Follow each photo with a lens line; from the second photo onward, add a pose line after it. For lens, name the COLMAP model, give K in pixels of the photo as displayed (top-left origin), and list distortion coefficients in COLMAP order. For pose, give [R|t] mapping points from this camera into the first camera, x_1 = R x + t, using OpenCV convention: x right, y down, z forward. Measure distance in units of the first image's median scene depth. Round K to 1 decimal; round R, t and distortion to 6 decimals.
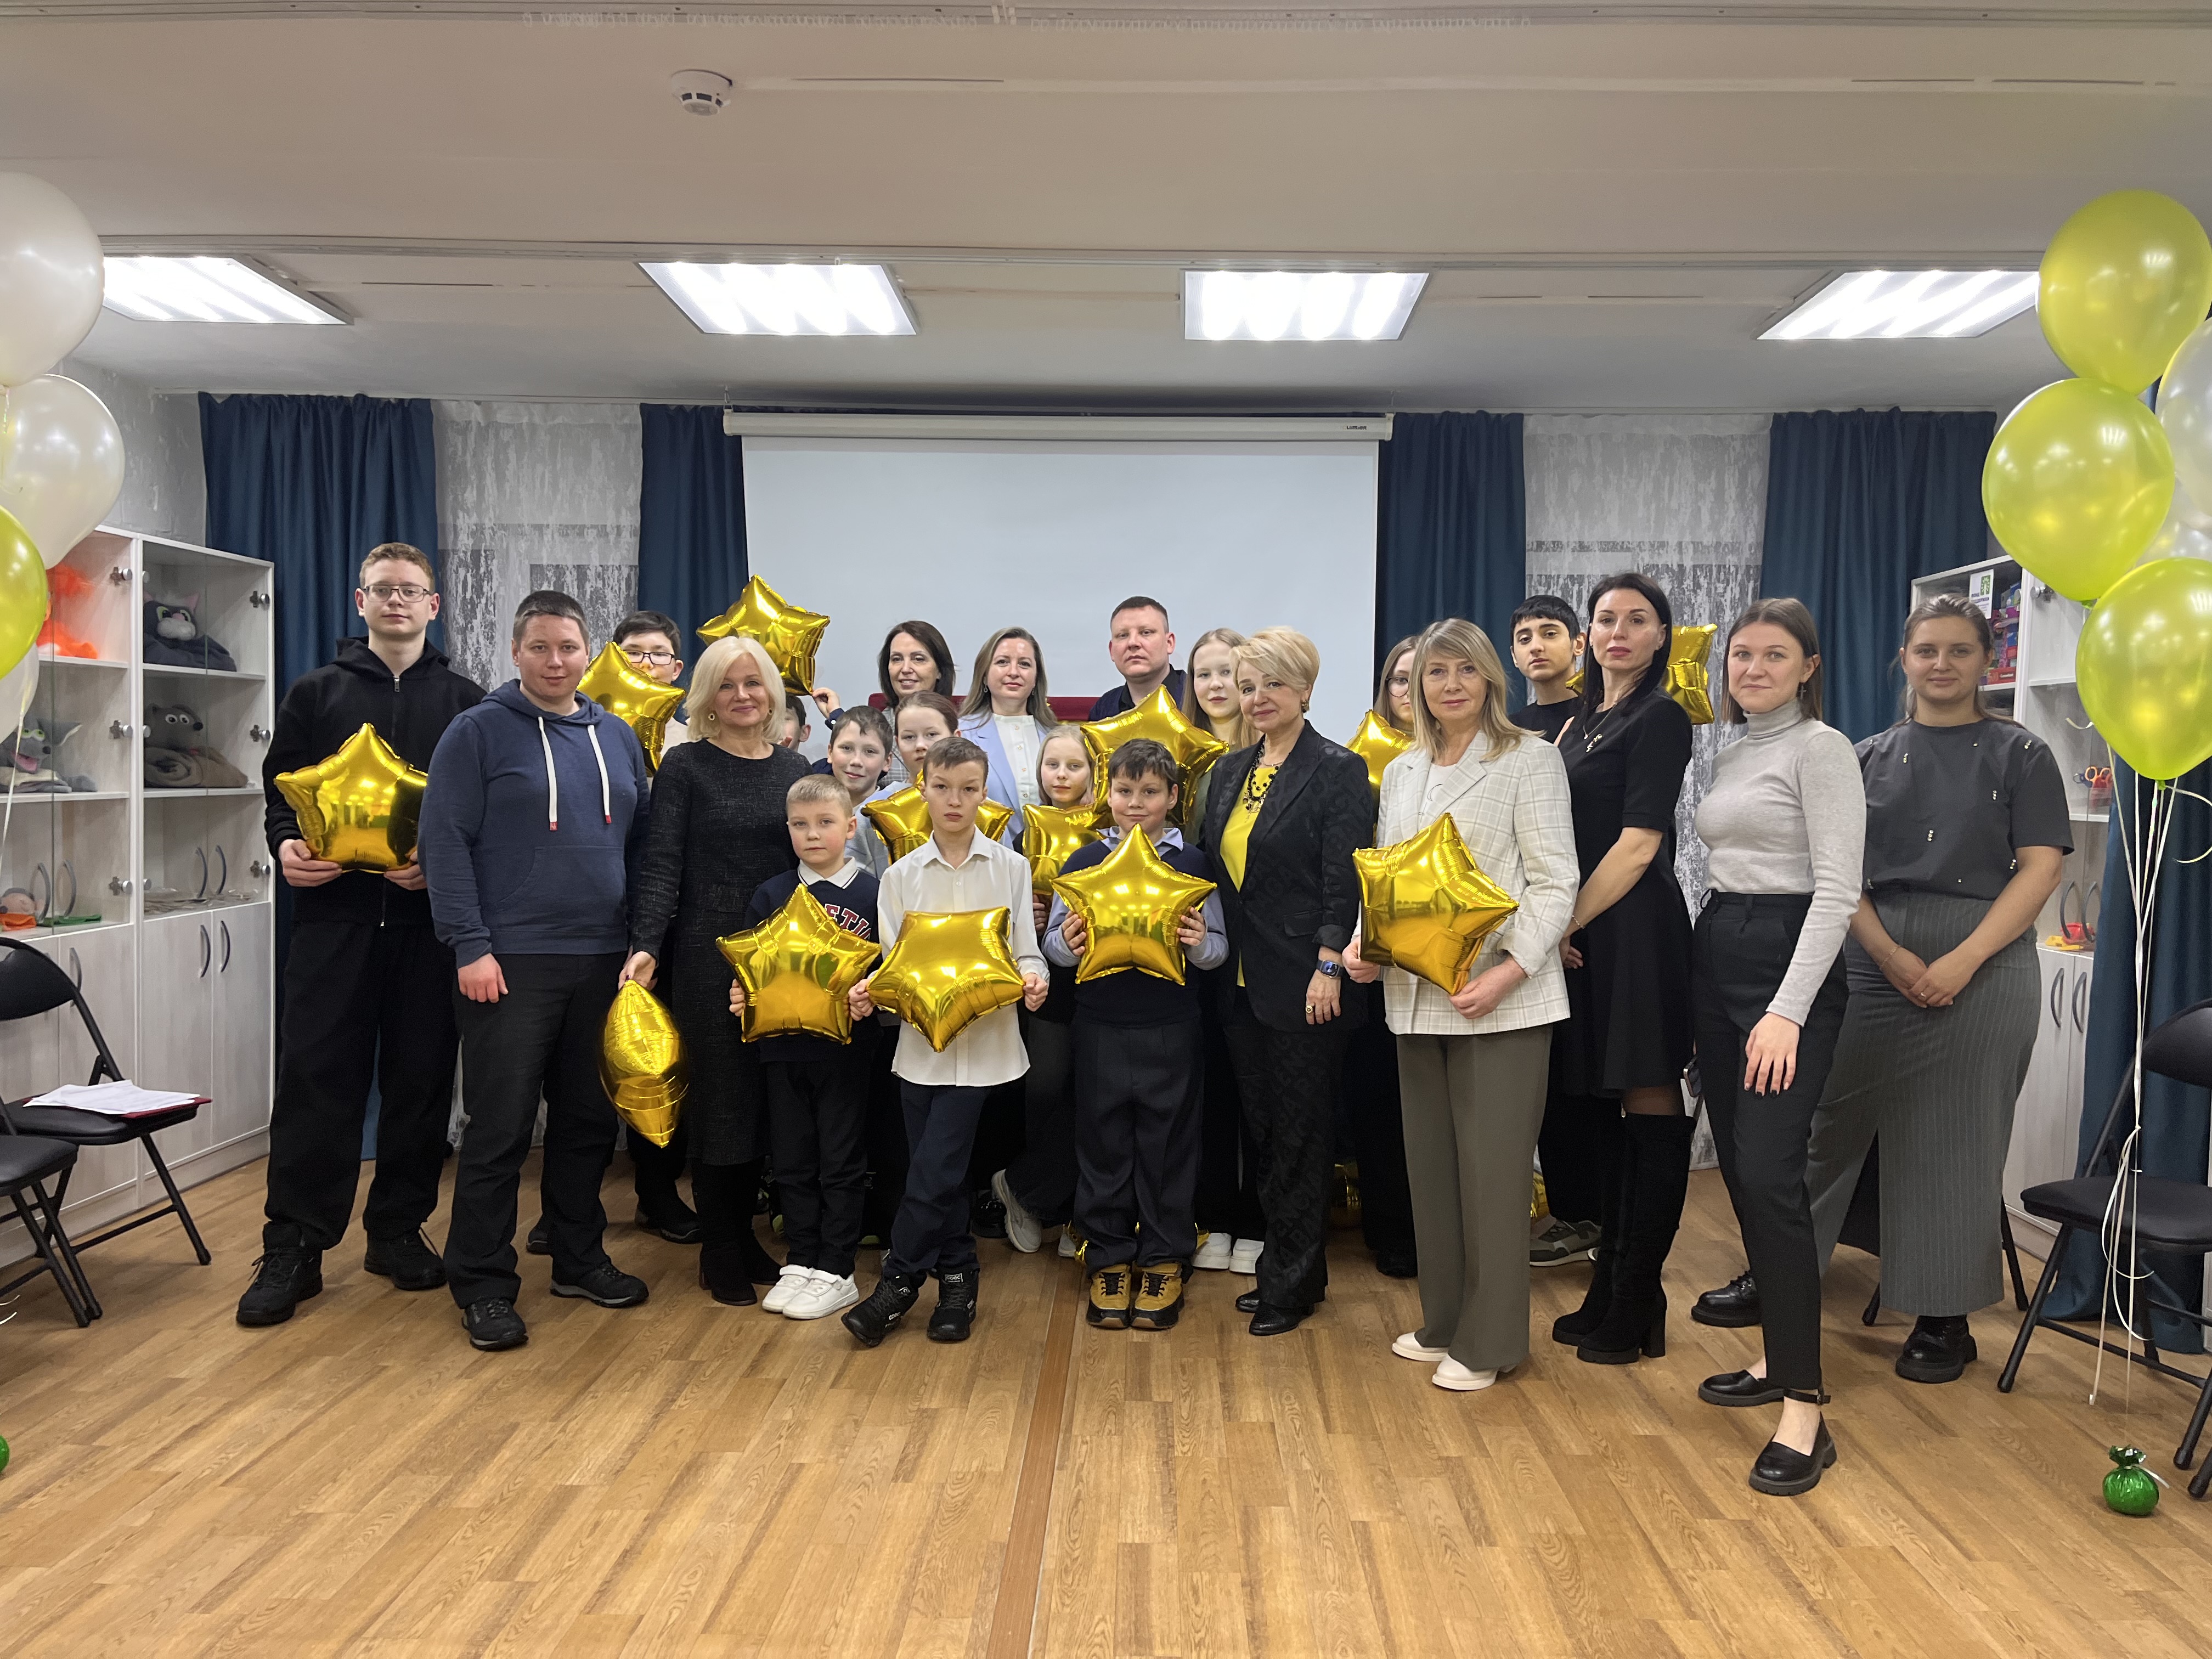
lens RADIAL K [[1798.8, 0, 1106.0], [0, 1798.8, 829.5], [0, 0, 1]] dist [0.053574, 0.005448]
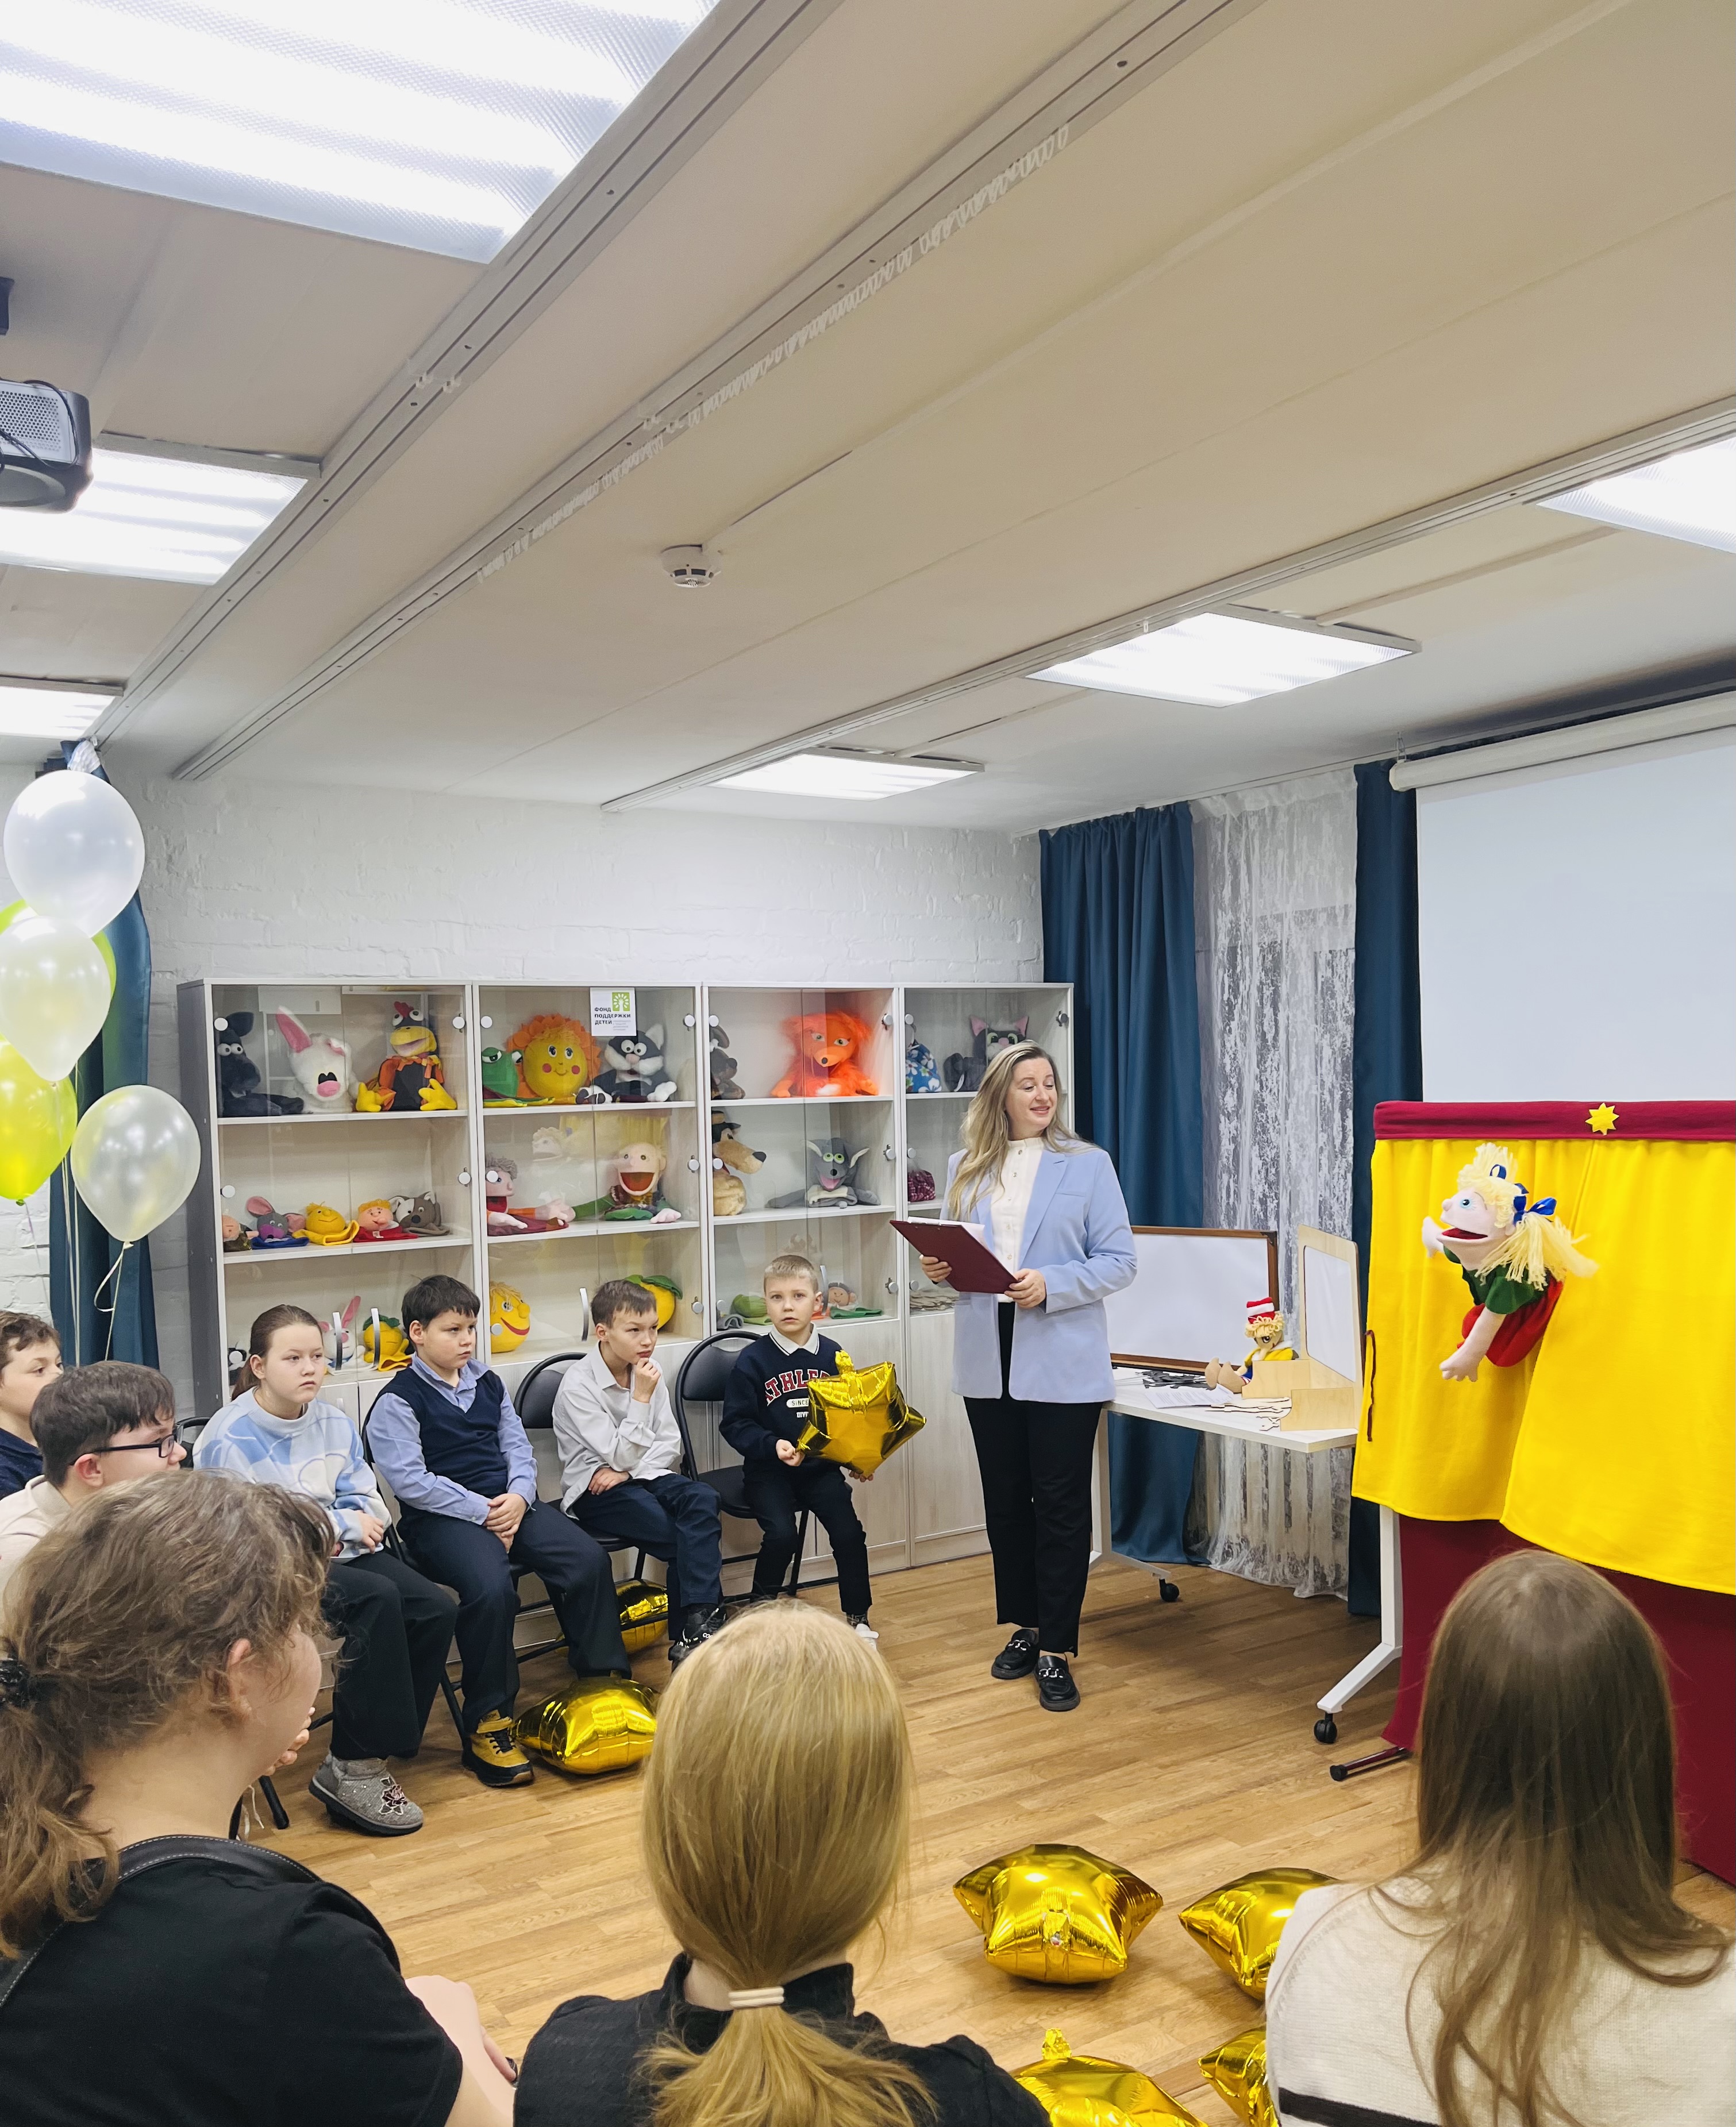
lens RADIAL K [[1869.5, 0, 863.2], [0, 1869.5, 1177.1], [0, 0, 1]] dist [0.168296, -0.000139]
pose [[0.546356, 0.014289, -0.837431, 0.386238], [0.002711, 0.999819, 0.018828, -0.053134], [0.837549, -0.012557, 0.546219, 0.292207]]
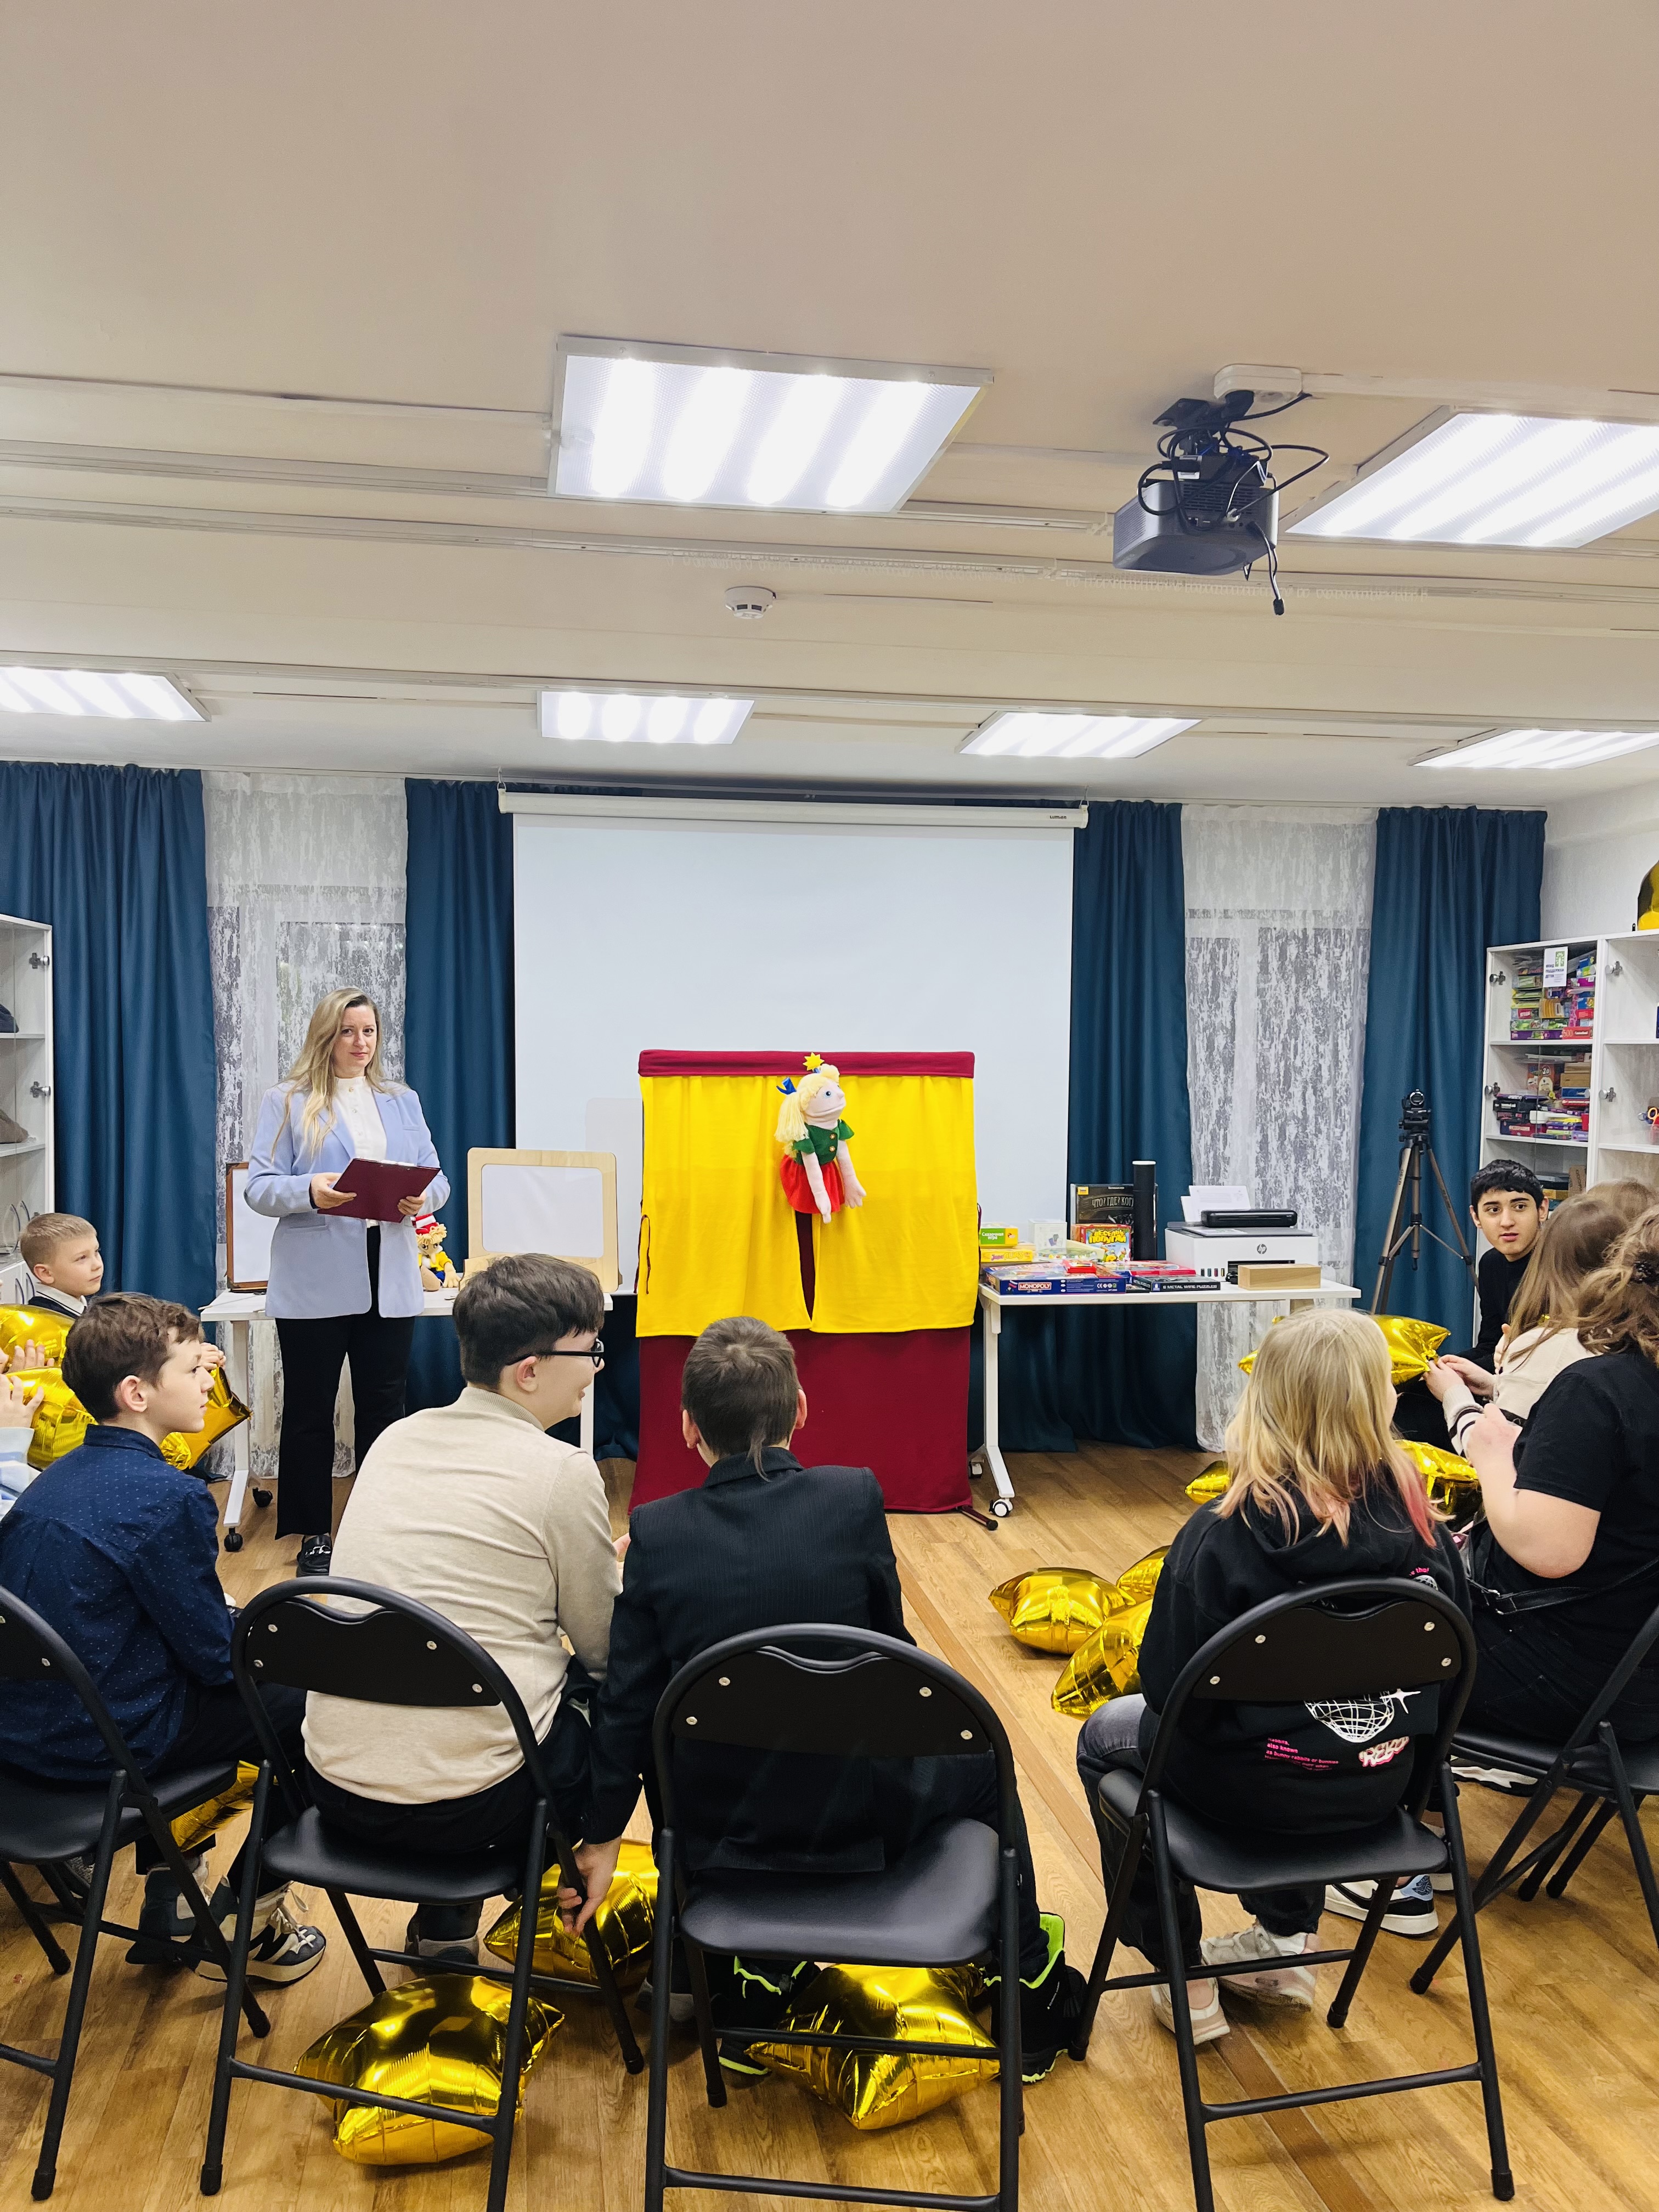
lens RADIAL K [[1798.8, 0, 829.5], [0, 1798.8, 1106.0], [0, 0, 1]] dist [0.053574, 0.005448]
pose [[0.982061, -0.012446, 0.188152, -0.212222], [0.012768, 0.999918, -0.000499, -0.036363], [-0.188131, 0.002892, 0.982140, -0.100311]]
